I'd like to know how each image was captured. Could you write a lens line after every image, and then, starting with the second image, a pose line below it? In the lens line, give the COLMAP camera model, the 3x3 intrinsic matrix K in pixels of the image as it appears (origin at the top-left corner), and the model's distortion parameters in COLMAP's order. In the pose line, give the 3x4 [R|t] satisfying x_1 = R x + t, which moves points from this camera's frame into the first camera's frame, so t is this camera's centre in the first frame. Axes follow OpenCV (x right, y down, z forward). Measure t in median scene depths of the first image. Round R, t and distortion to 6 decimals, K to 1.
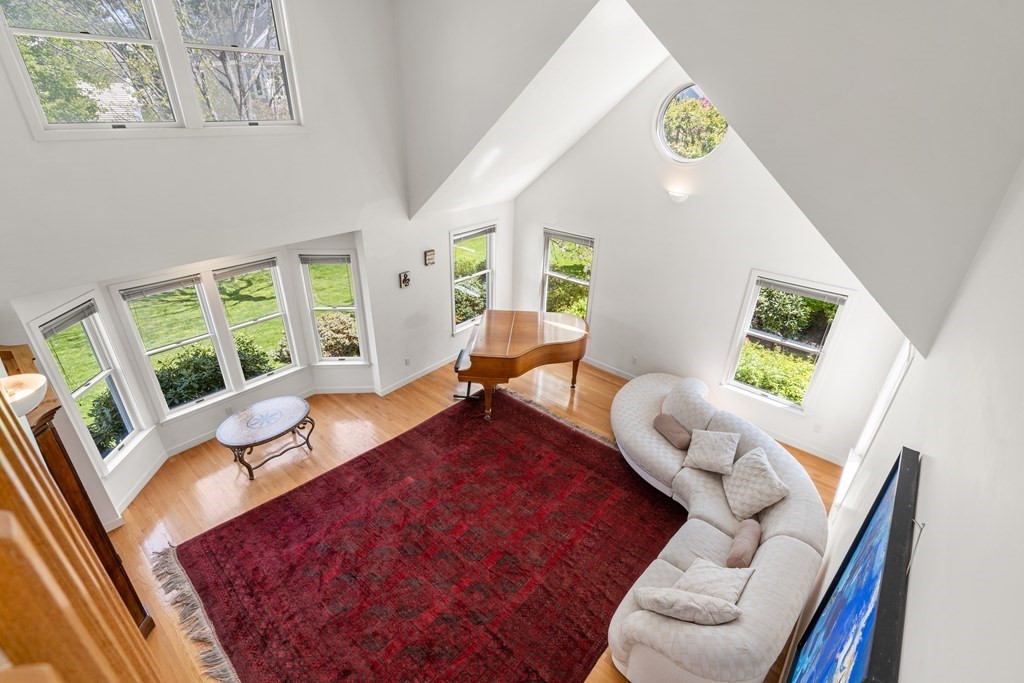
lens RADIAL K [[465.6, 0, 510.7], [0, 465.6, 343.3], [0, 0, 1]] dist [-0.004471, 0.000819]
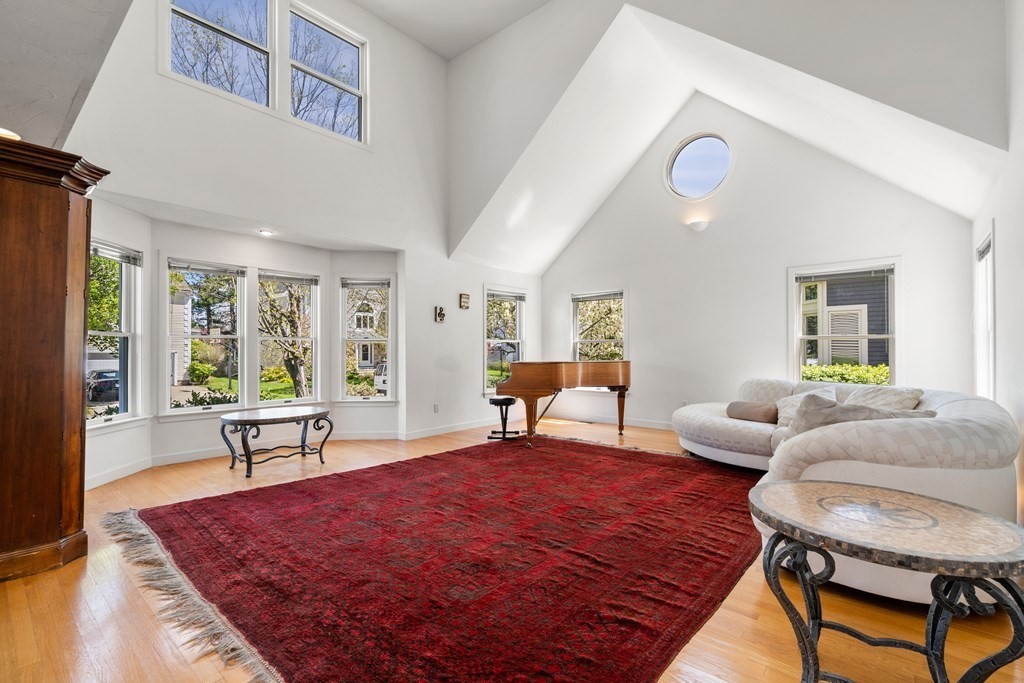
lens RADIAL K [[465.6, 0, 512.4], [0, 465.6, 345.8], [0, 0, 1]] dist [-0.004471, 0.000819]
pose [[0.999520, -0.030839, -0.002831, -0.078353], [0.026013, 0.885668, -0.463590, 0.424577], [0.016804, 0.463294, 0.886045, 0.163407]]
